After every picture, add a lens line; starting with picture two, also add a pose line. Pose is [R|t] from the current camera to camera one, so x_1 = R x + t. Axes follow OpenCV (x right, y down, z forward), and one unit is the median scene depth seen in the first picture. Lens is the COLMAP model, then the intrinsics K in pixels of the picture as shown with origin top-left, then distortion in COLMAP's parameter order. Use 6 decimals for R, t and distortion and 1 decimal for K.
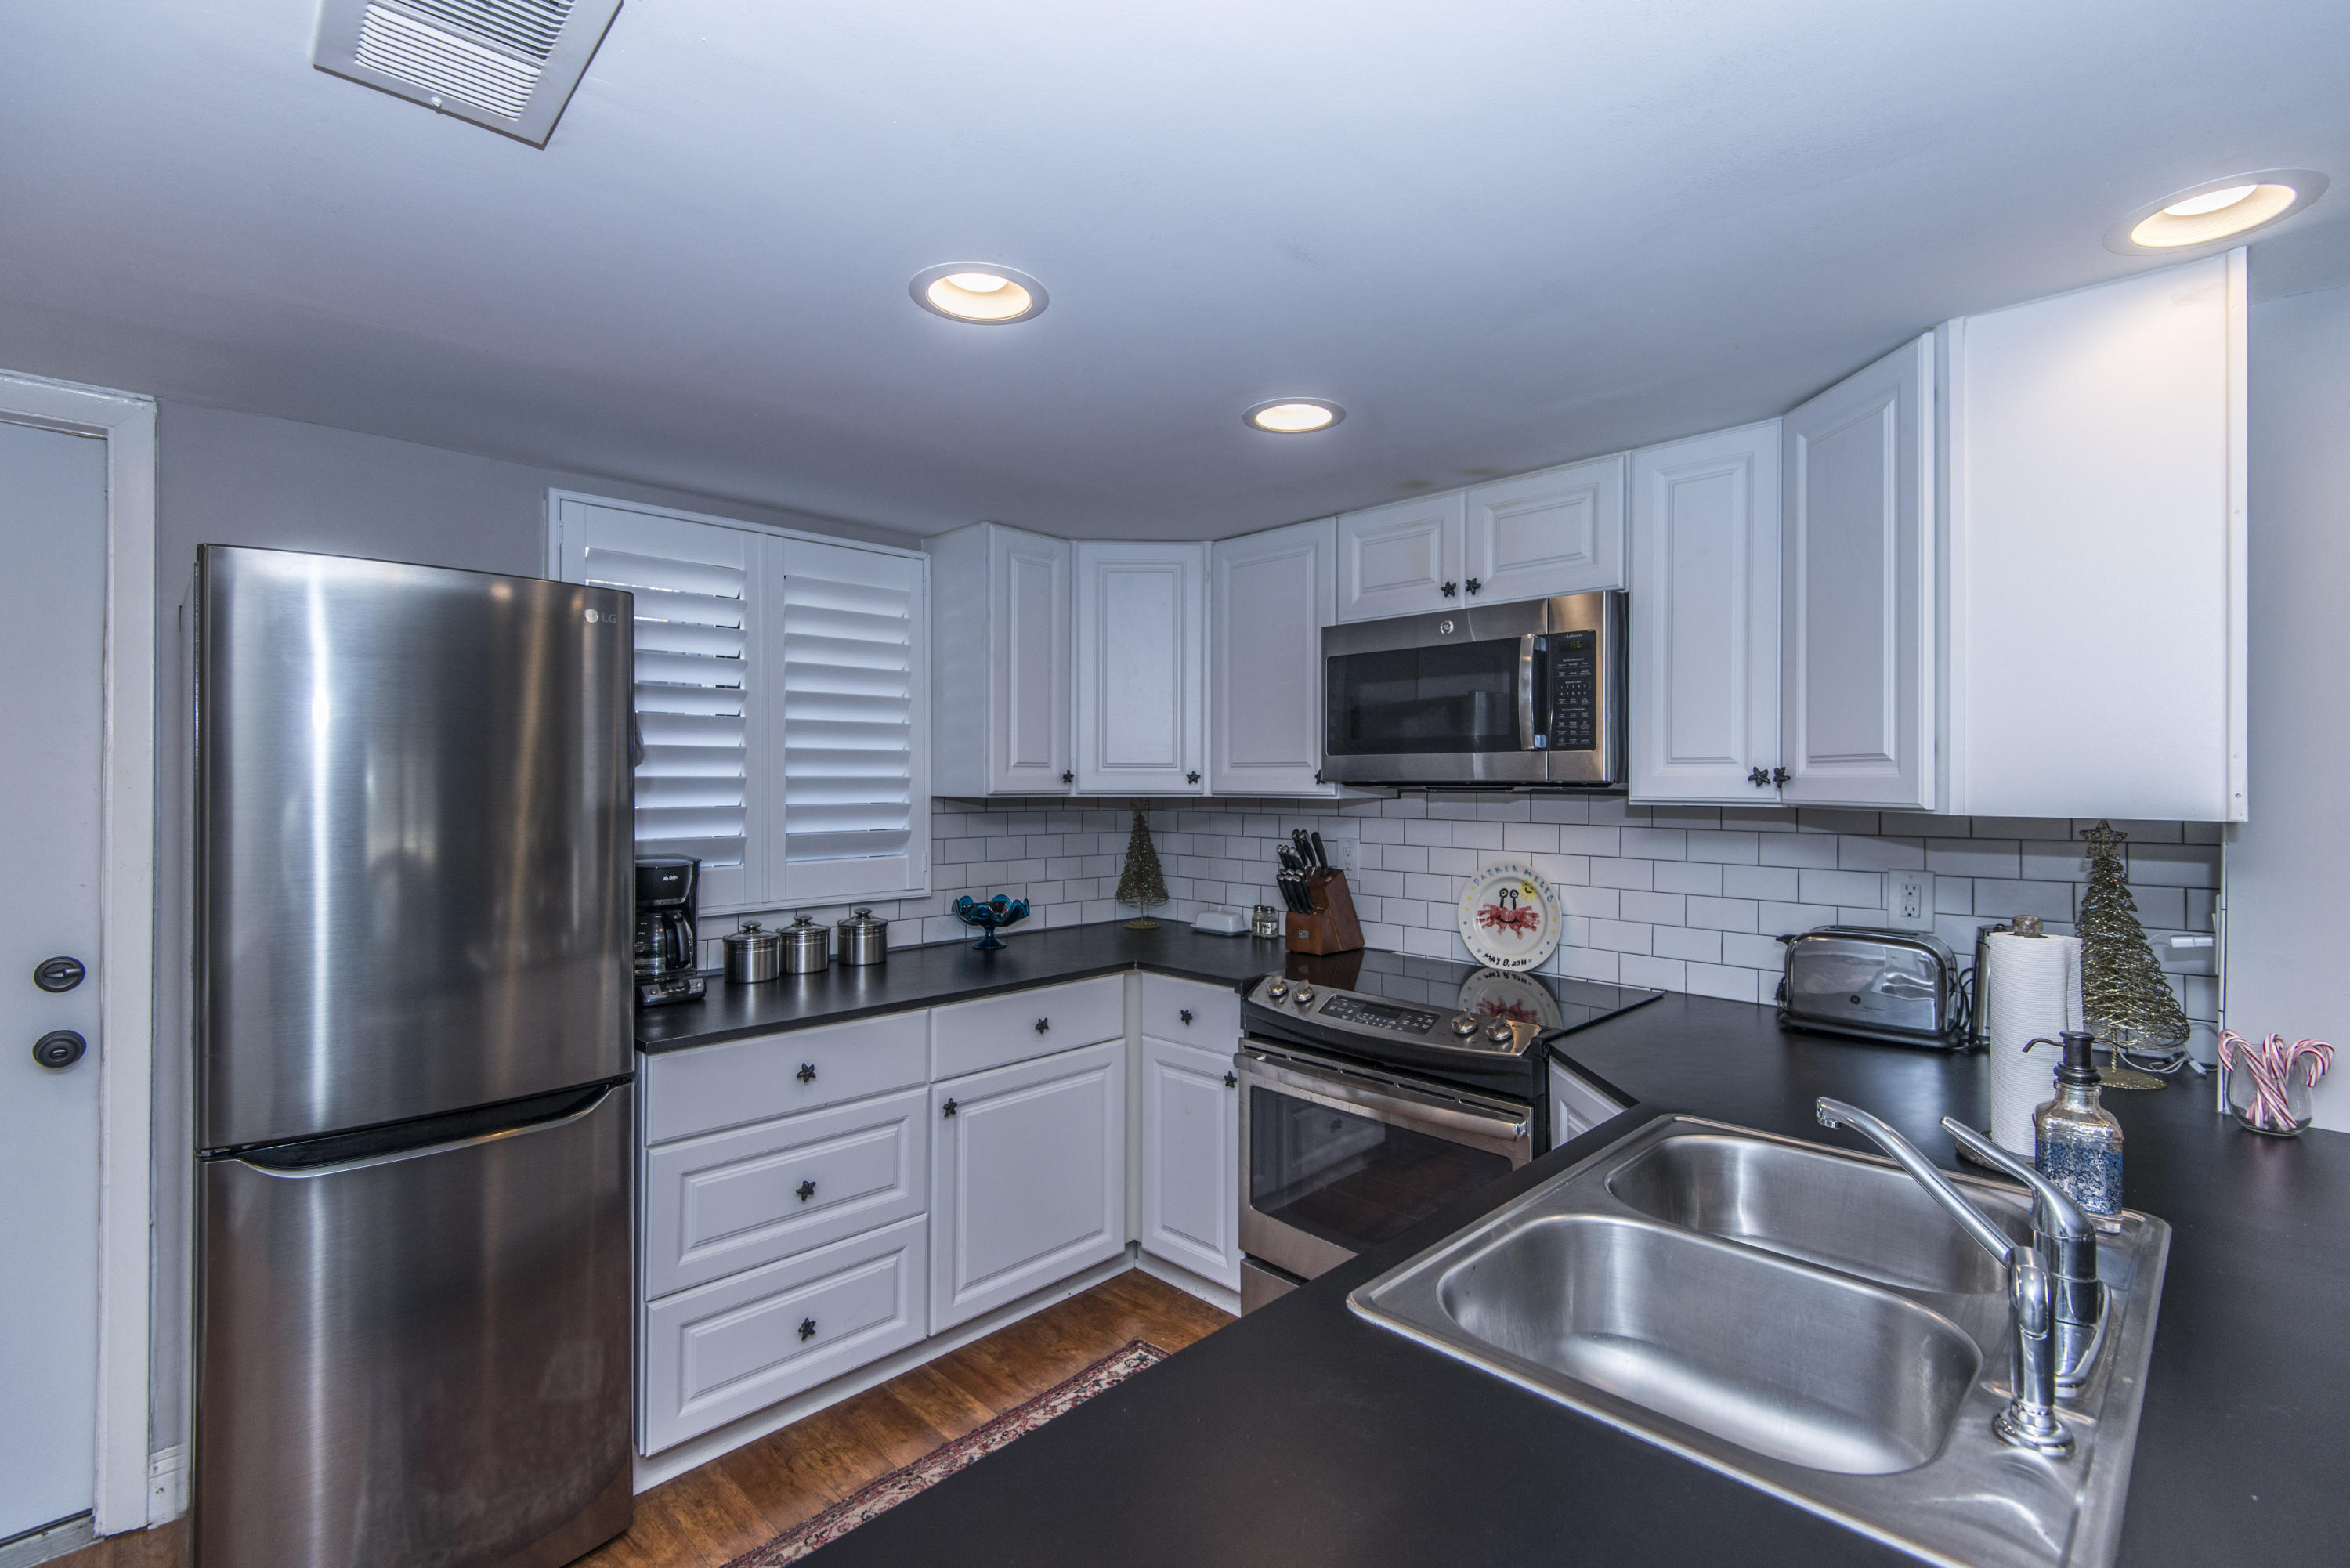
lens RADIAL K [[1082.2, 0, 1189.8], [0, 1082.2, 775.4], [0, 0, 1]] dist [0.020890, -0.009548]
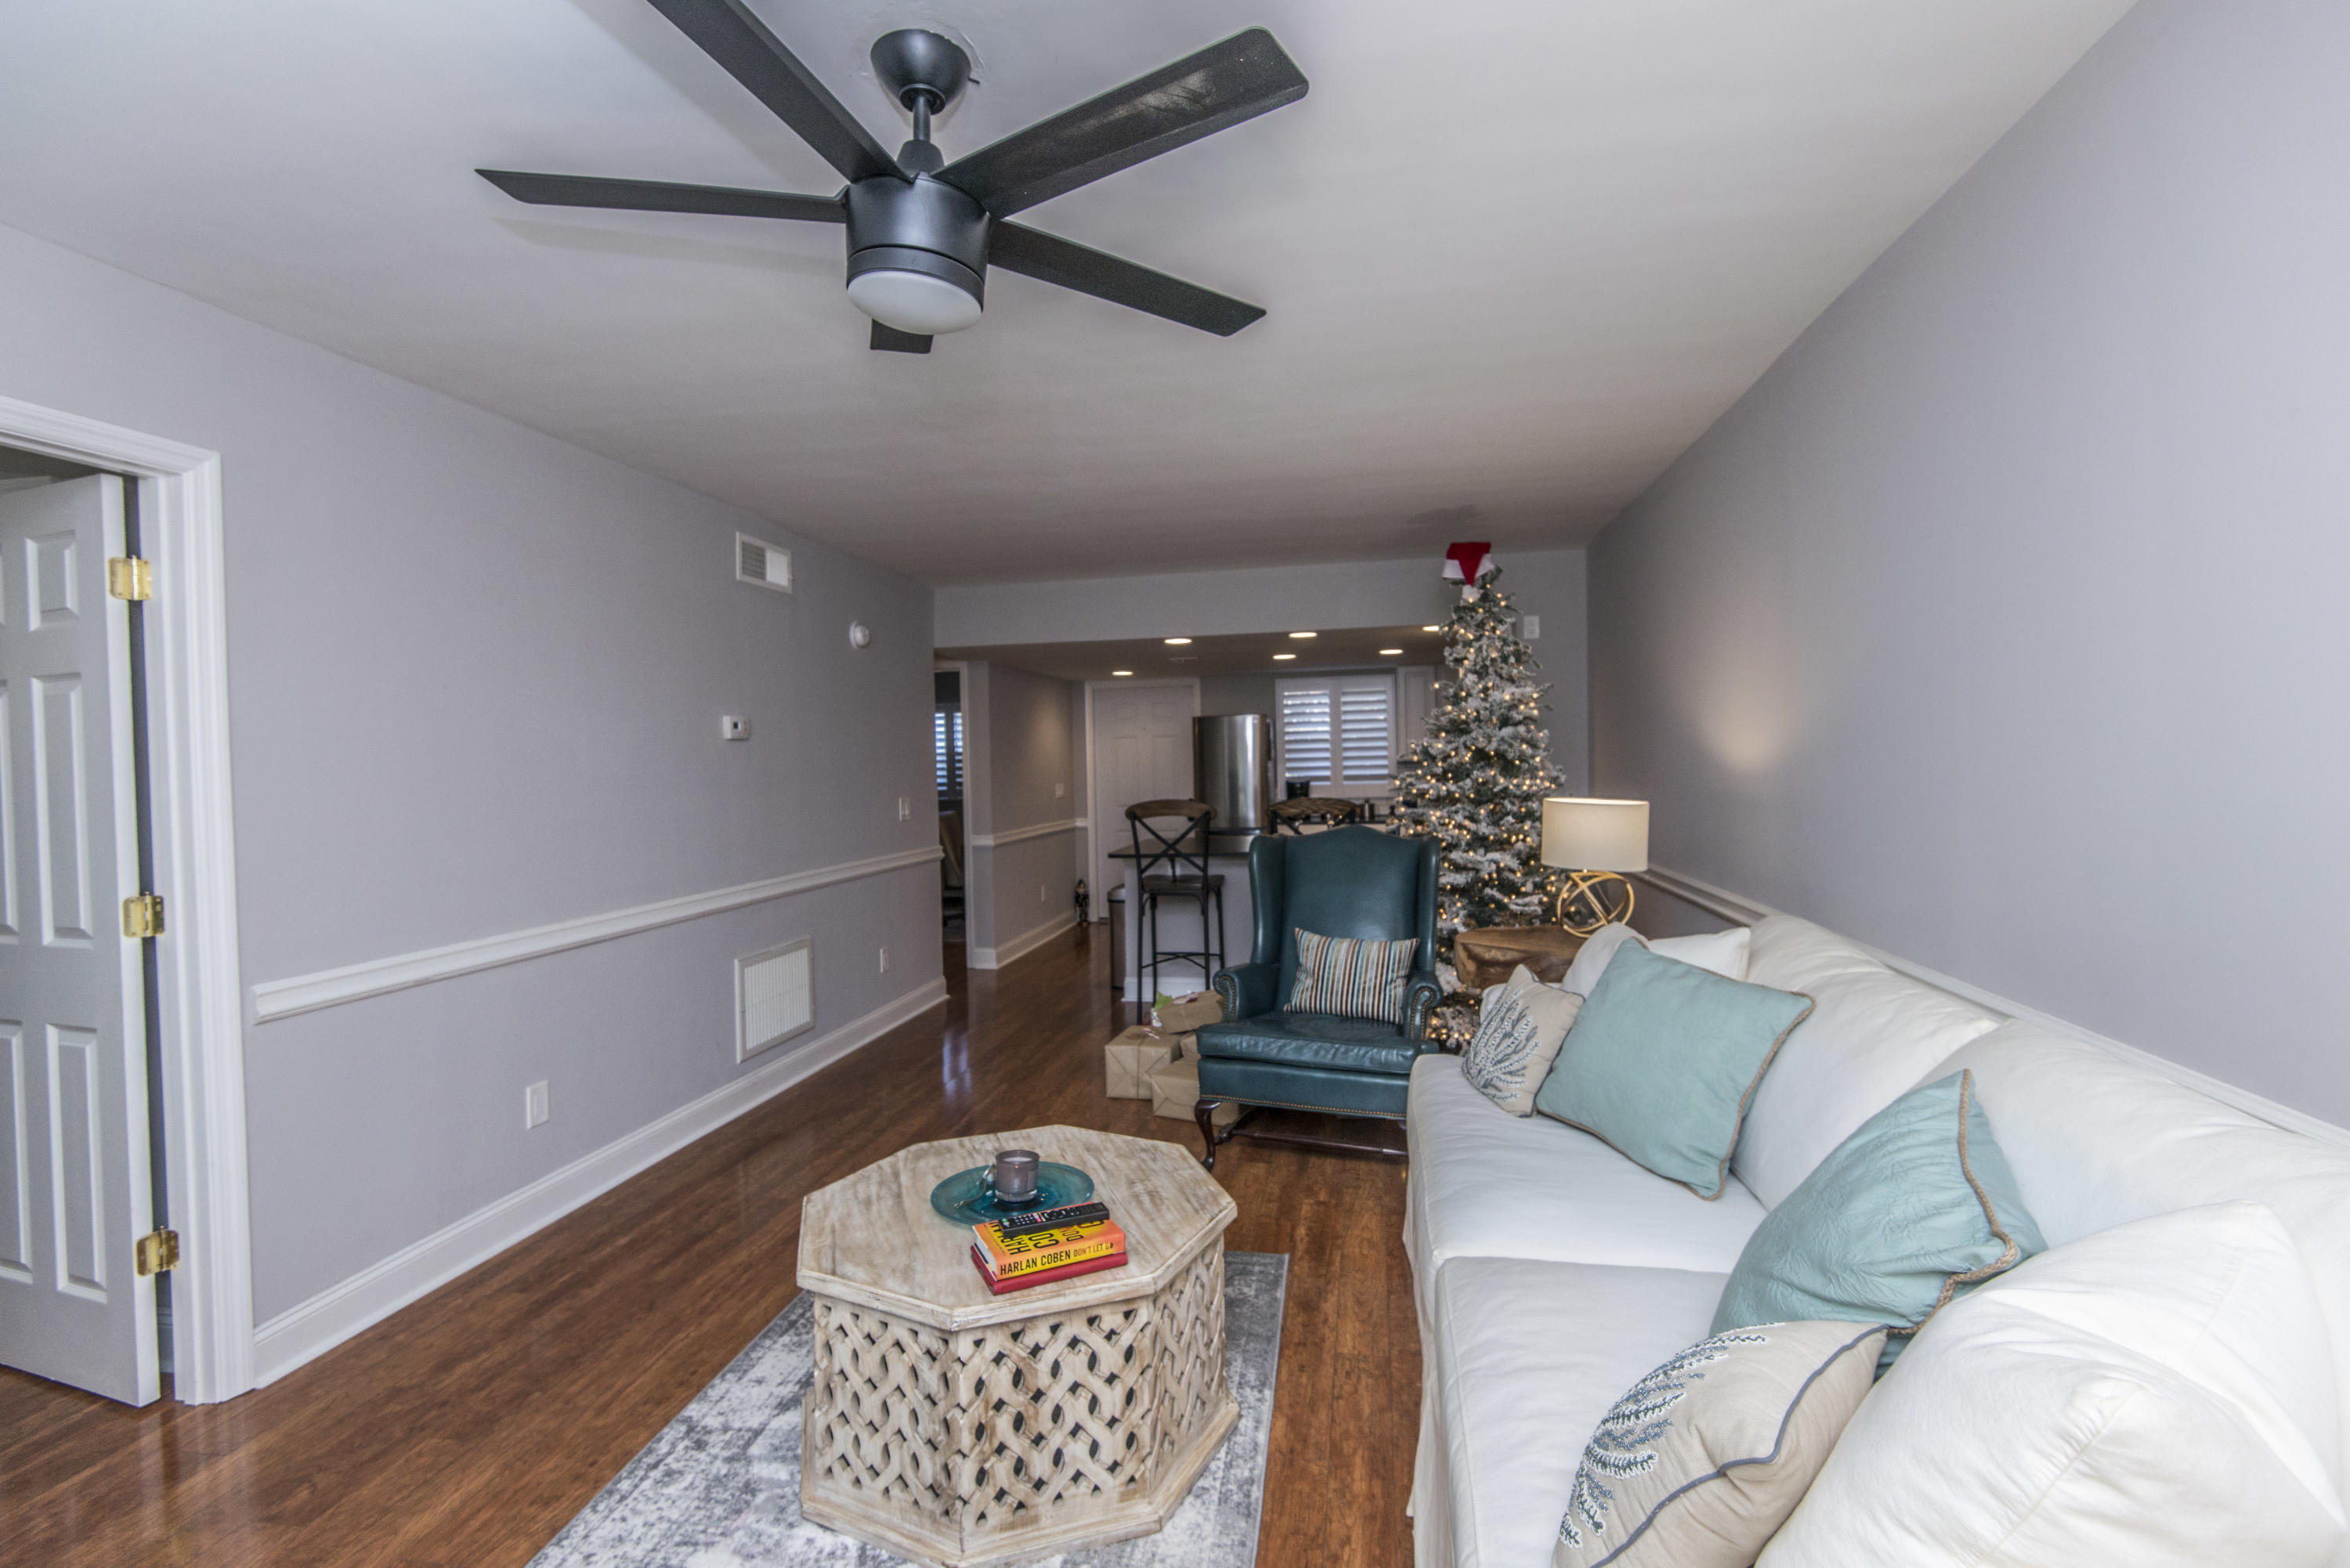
lens RADIAL K [[1082.2, 0, 1168.1], [0, 1082.2, 773.9], [0, 0, 1]] dist [0.020890, -0.009548]
pose [[0.539655, -0.006188, -0.841863, 1.835391], [0.030411, 0.999464, 0.012148, 0.000575], [0.841337, -0.032158, 0.539554, -1.024747]]
